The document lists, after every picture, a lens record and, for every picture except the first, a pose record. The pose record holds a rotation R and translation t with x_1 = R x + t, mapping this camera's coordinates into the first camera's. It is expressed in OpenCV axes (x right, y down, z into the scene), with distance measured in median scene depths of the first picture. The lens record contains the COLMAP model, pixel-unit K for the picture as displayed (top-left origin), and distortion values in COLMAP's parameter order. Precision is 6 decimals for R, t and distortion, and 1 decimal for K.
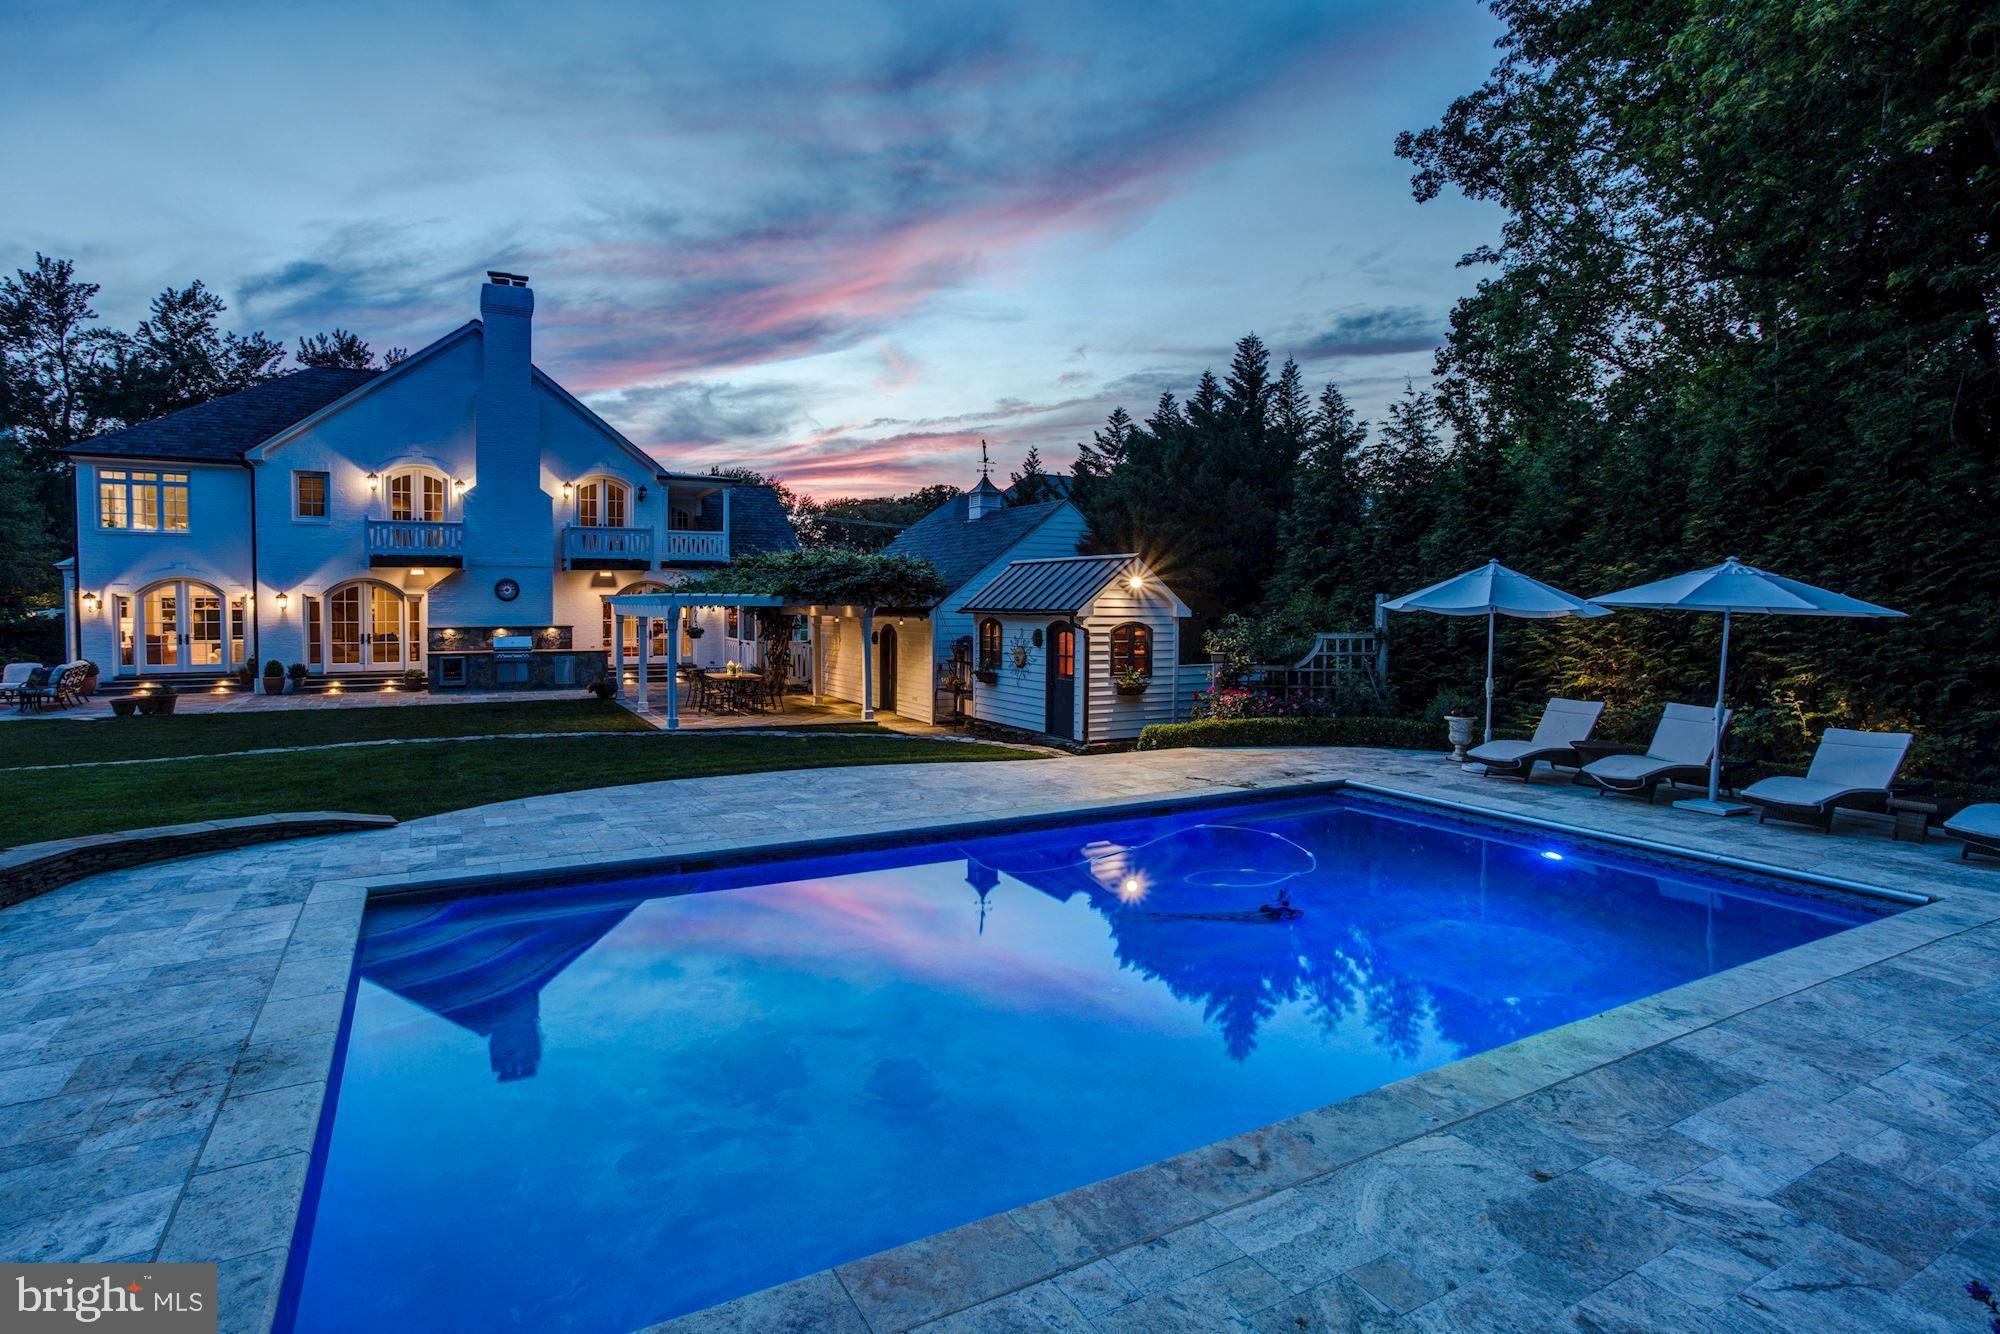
lens RADIAL K [[944.9, 0, 996.4], [0, 944.9, 657.8], [0, 0, 1]] dist [-0.037108, 0.022146]
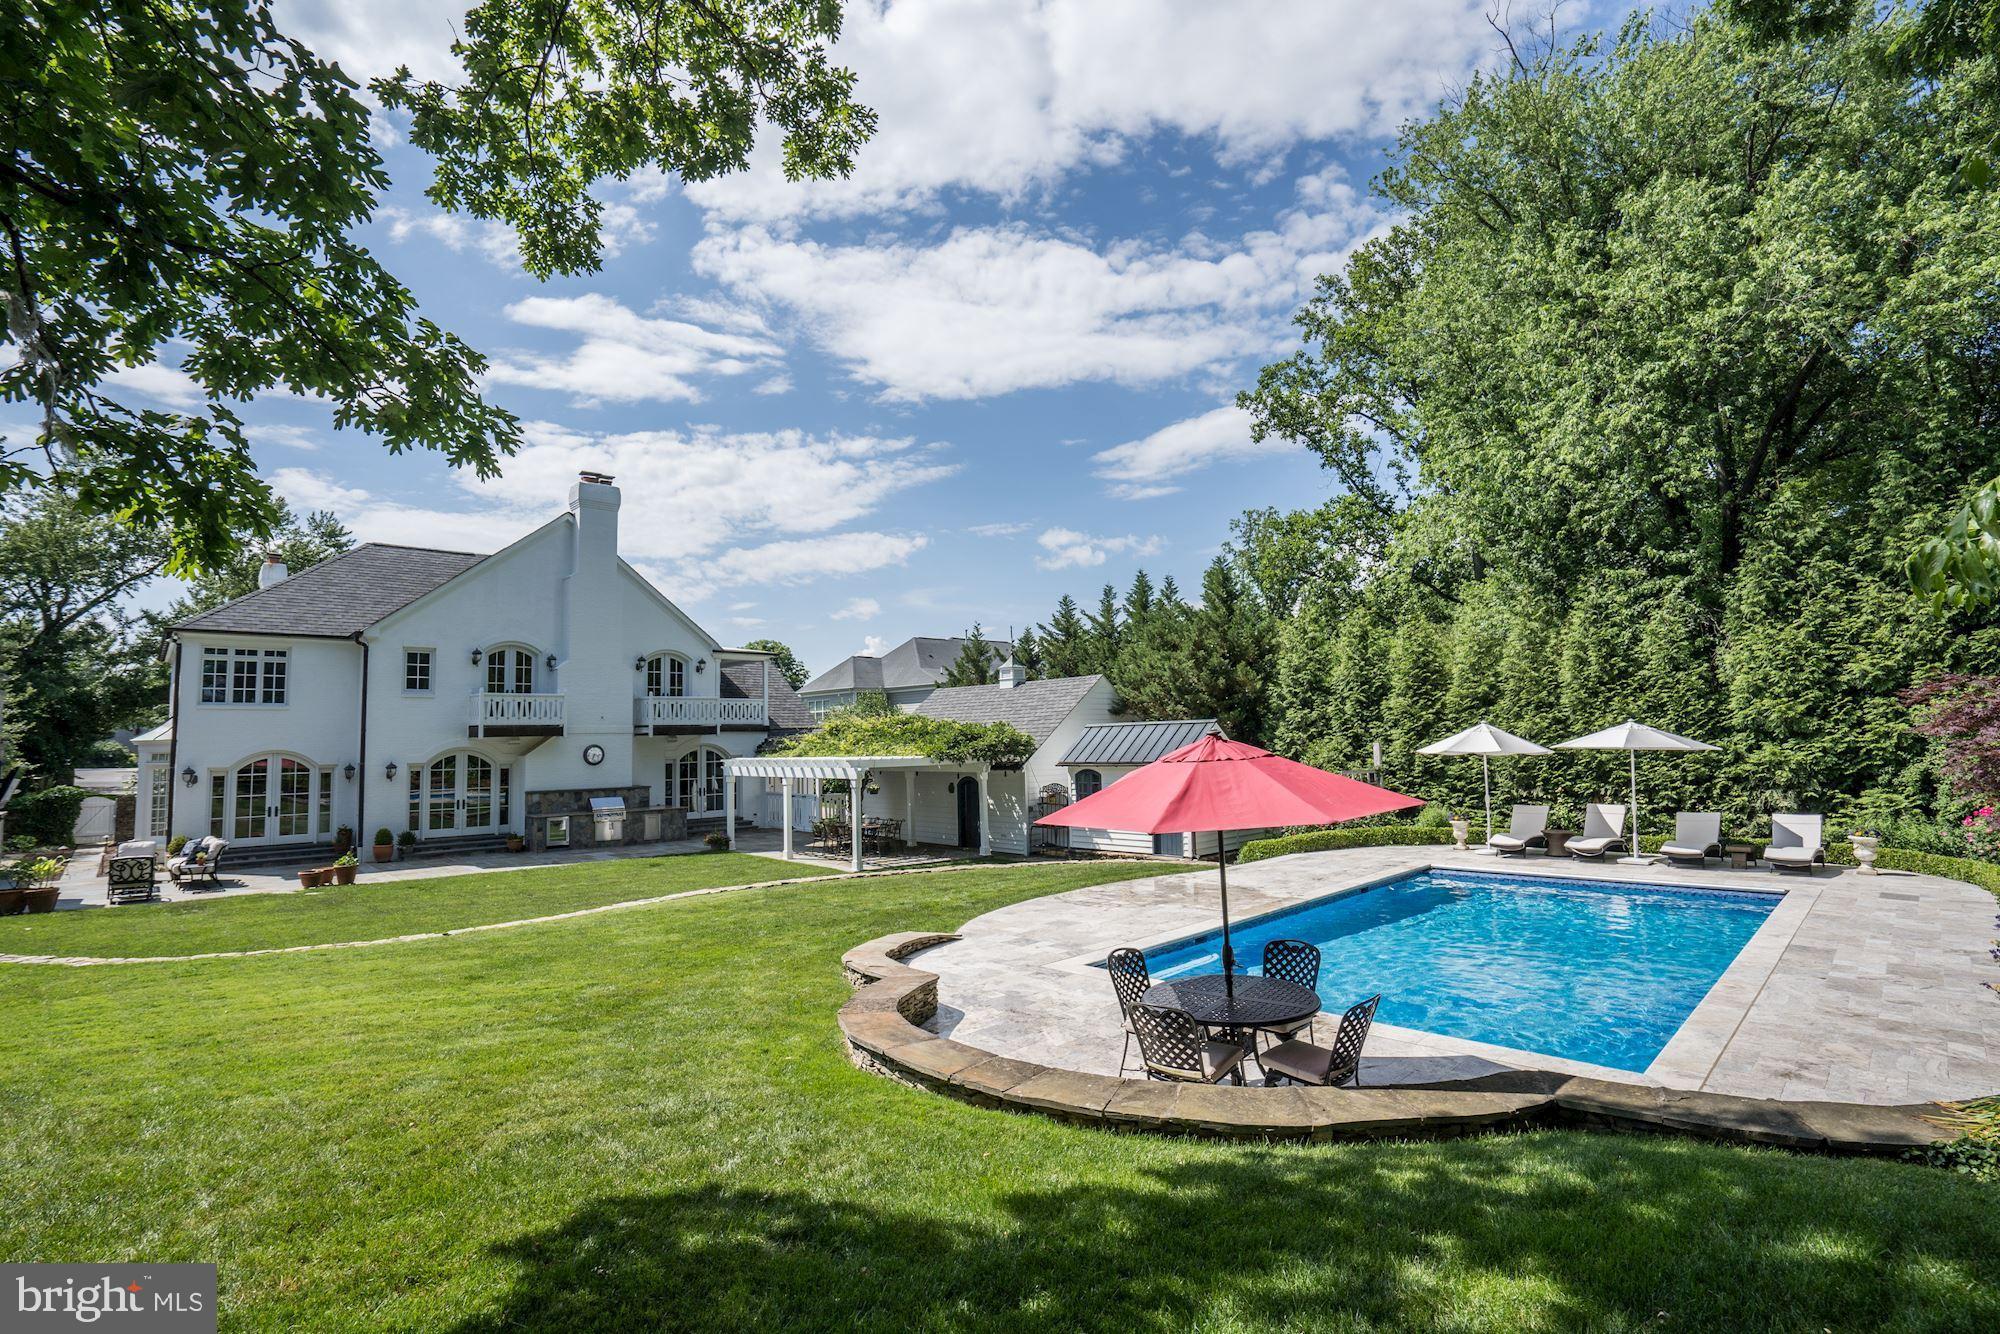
lens RADIAL K [[944.9, 0, 996.4], [0, 944.9, 657.8], [0, 0, 1]] dist [-0.037108, 0.022146]
pose [[0.962078, 0.001358, 0.272772, -0.655656], [0.041660, 0.987525, -0.151854, -0.001123], [-0.269575, 0.157459, 0.950019, -0.297520]]
